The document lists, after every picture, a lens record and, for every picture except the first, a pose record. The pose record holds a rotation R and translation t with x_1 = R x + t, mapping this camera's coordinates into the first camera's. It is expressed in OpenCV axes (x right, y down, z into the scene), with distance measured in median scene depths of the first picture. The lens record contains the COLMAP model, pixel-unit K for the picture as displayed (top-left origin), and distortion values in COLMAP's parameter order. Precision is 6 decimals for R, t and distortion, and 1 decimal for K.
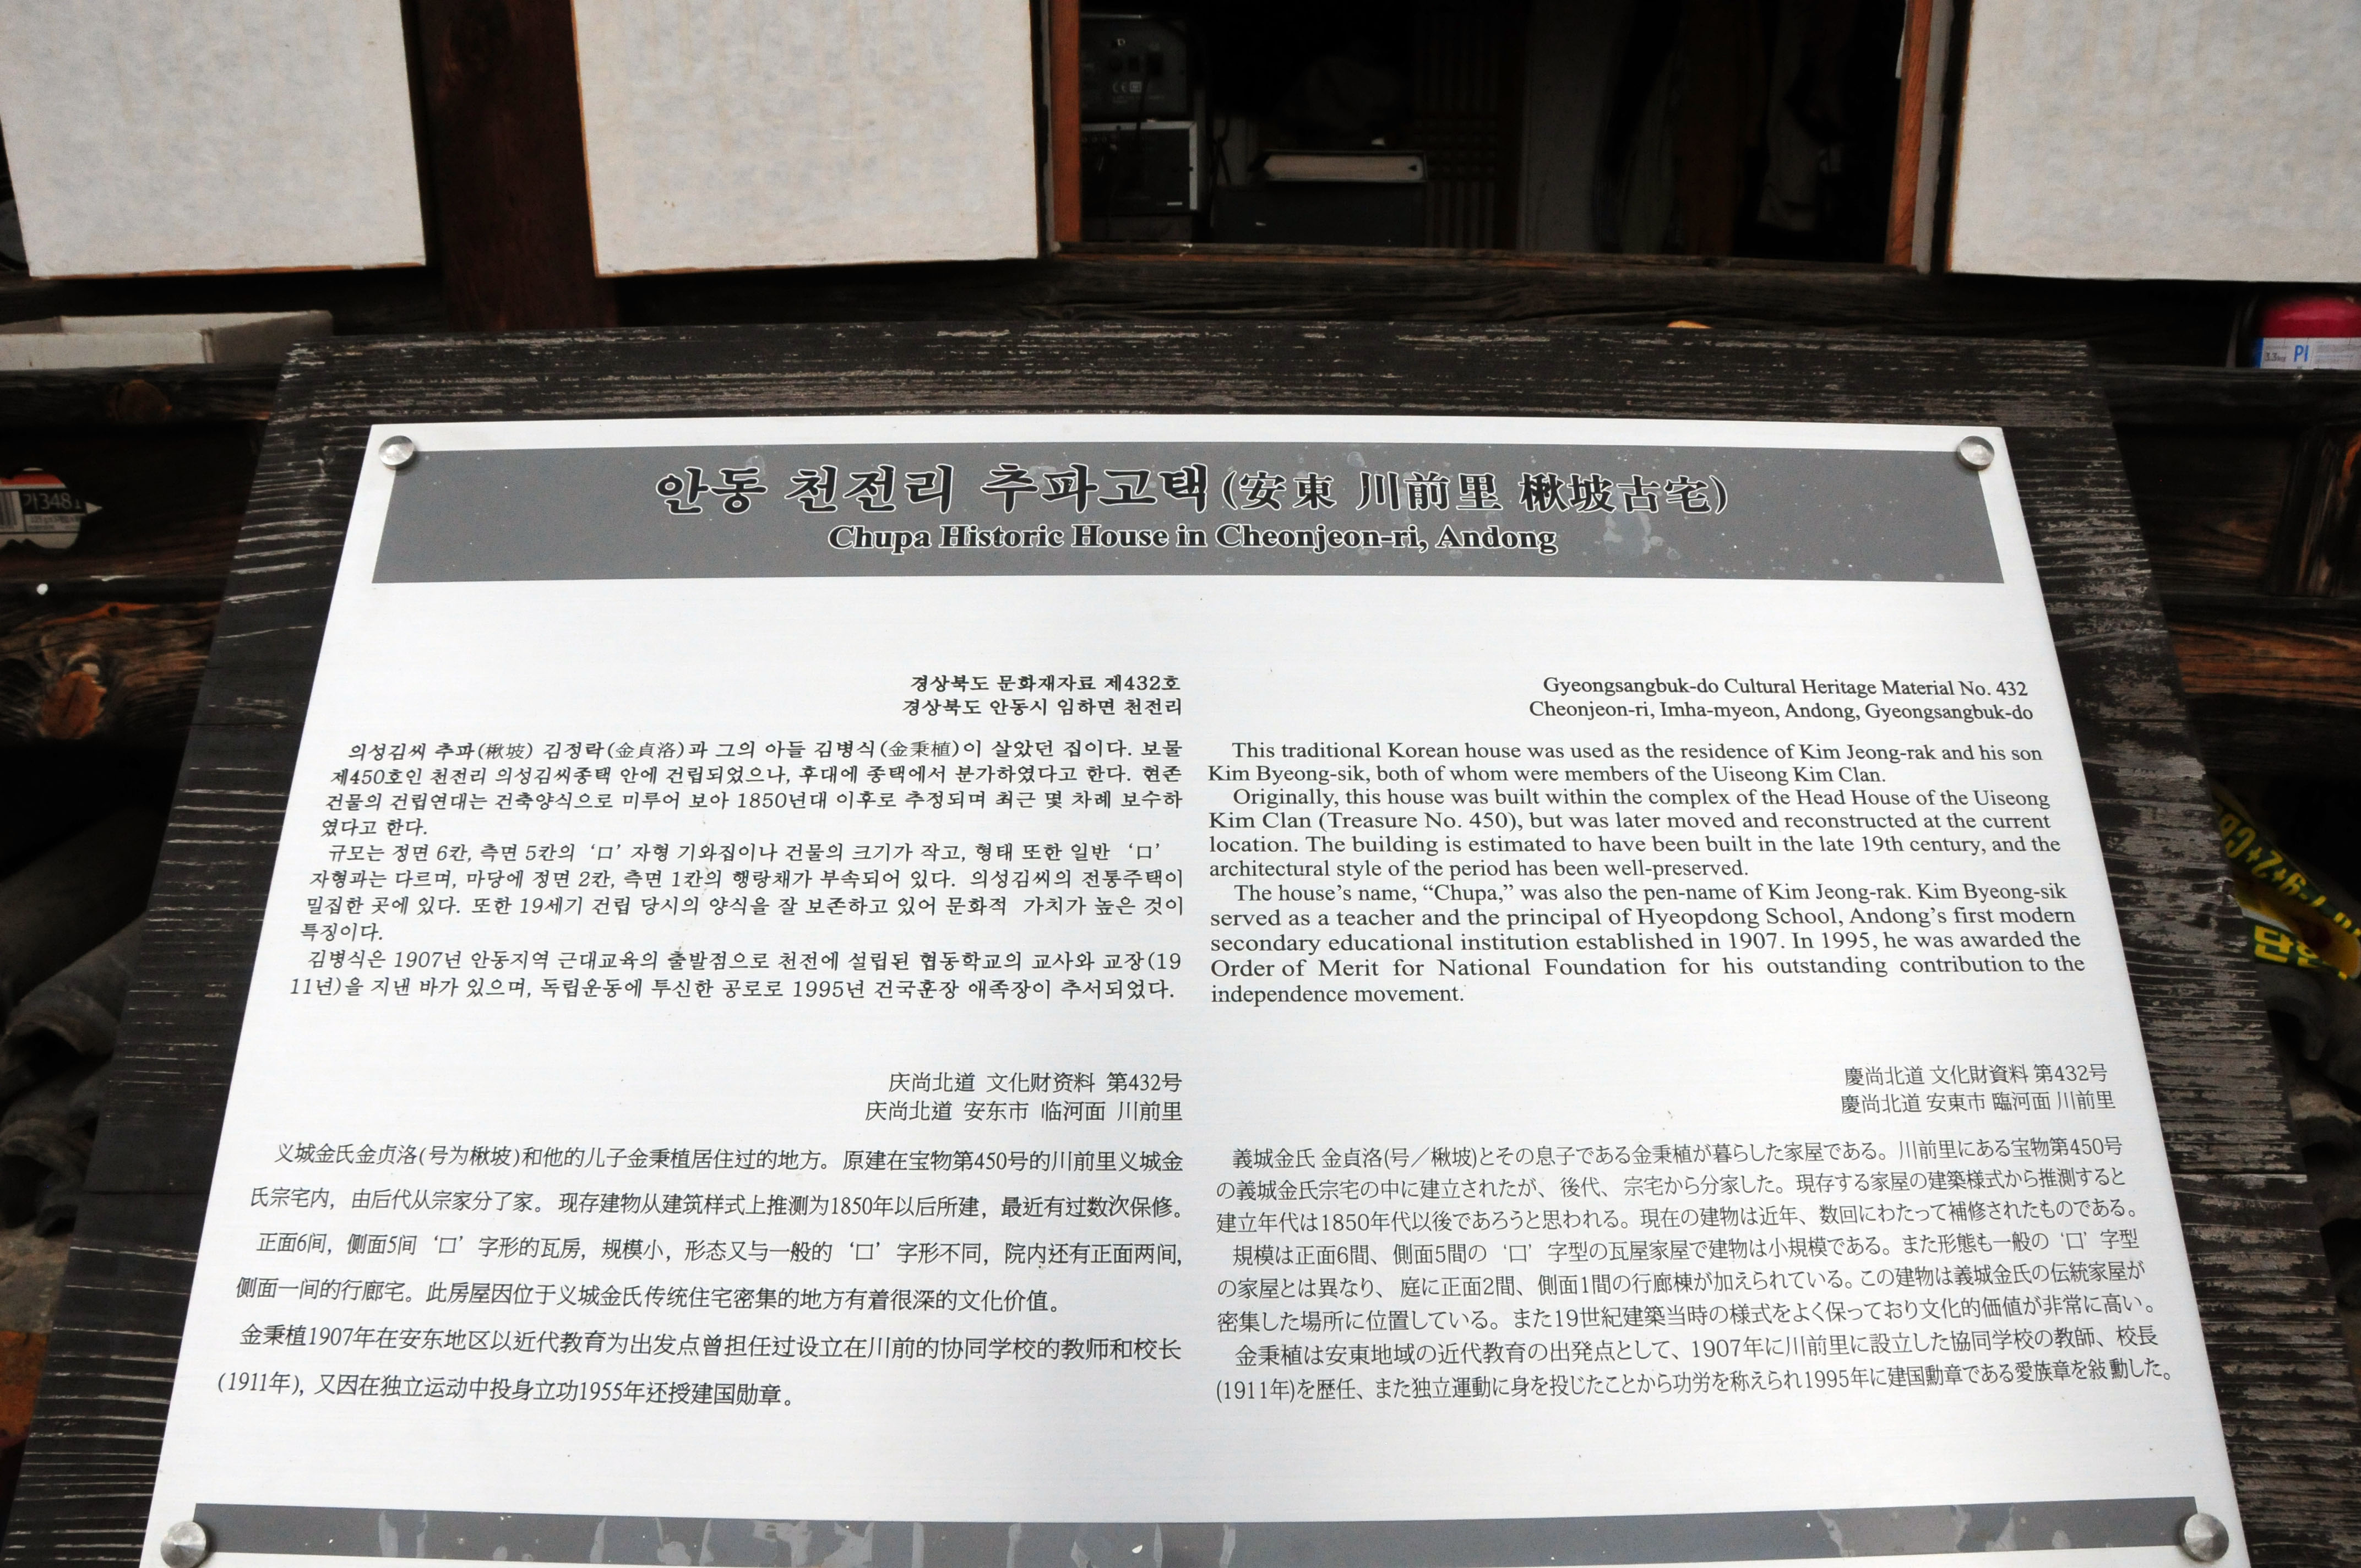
lens RADIAL K [[1809.8, 0, 1166.2], [0, 1809.8, 853.1], [0, 0, 1]] dist [-0.175681, 0.110405]
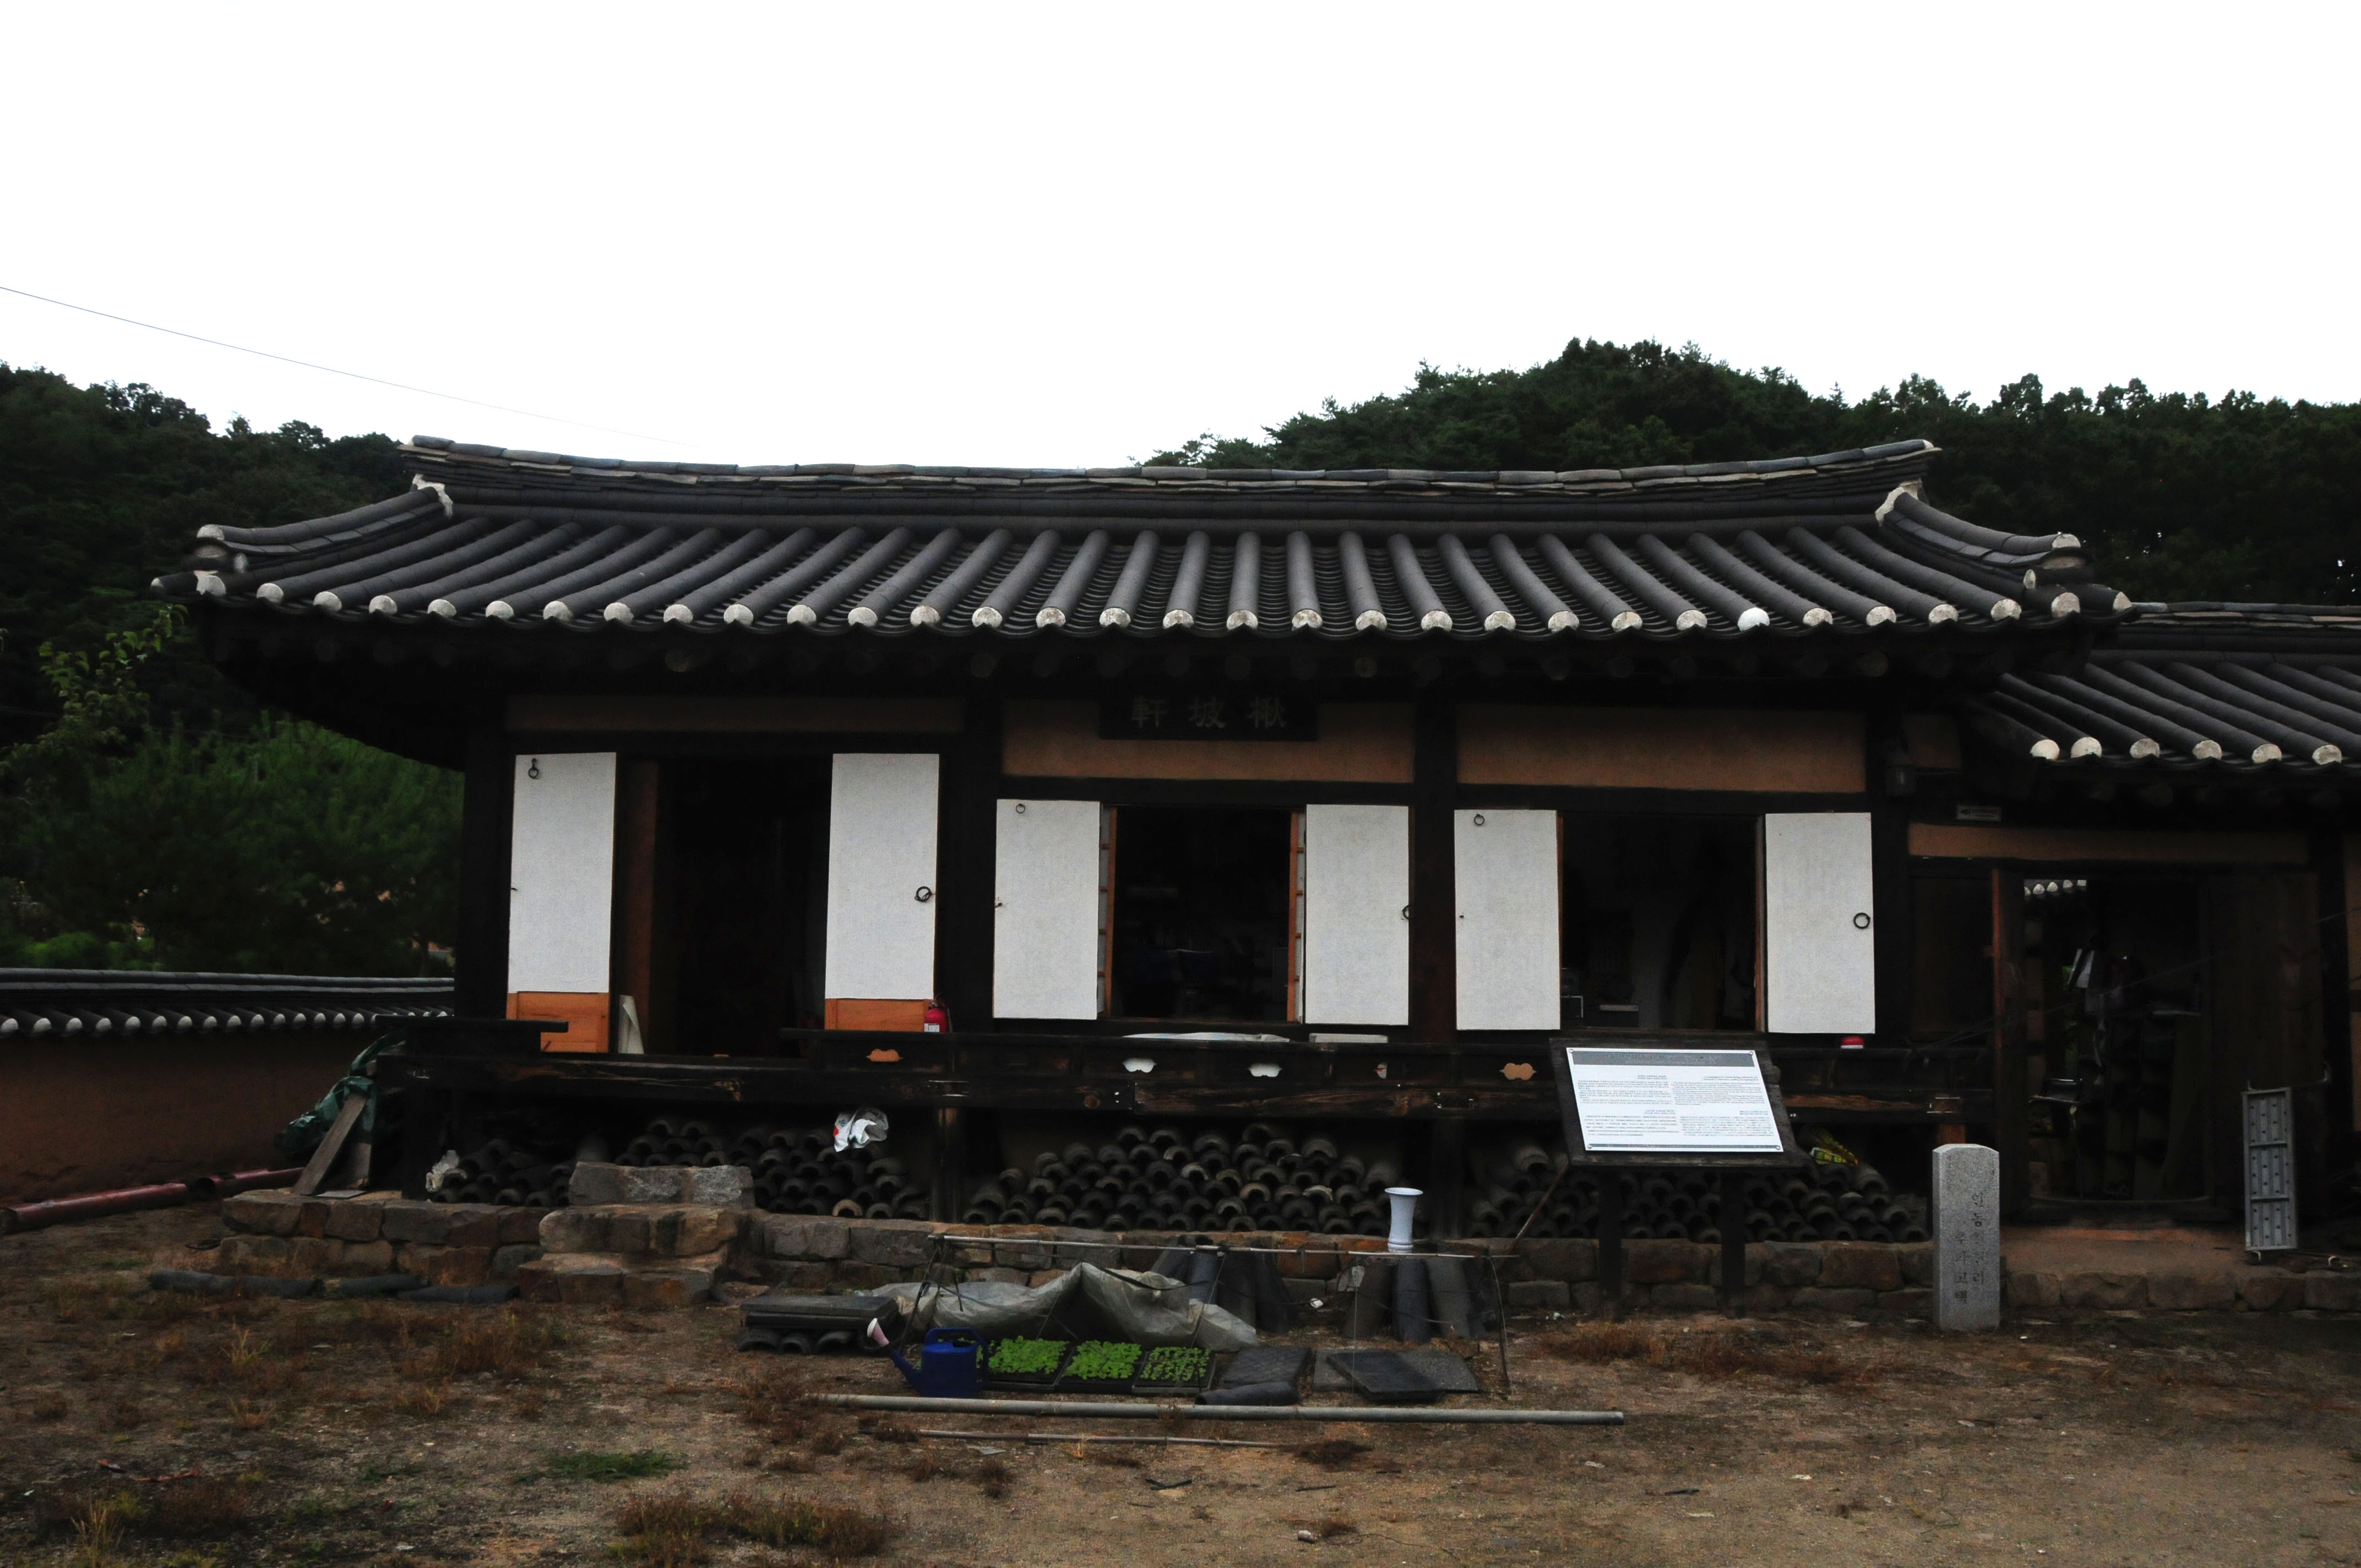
lens RADIAL K [[1825.0, 0, 1179.6], [0, 1825.0, 855.8], [0, 0, 1]] dist [-0.172373, 0.121145]
pose [[0.999574, 0.024141, 0.016394, -2.775551], [-0.015503, 0.915268, -0.402548, 2.732888], [-0.024723, 0.402122, 0.915252, -8.162413]]
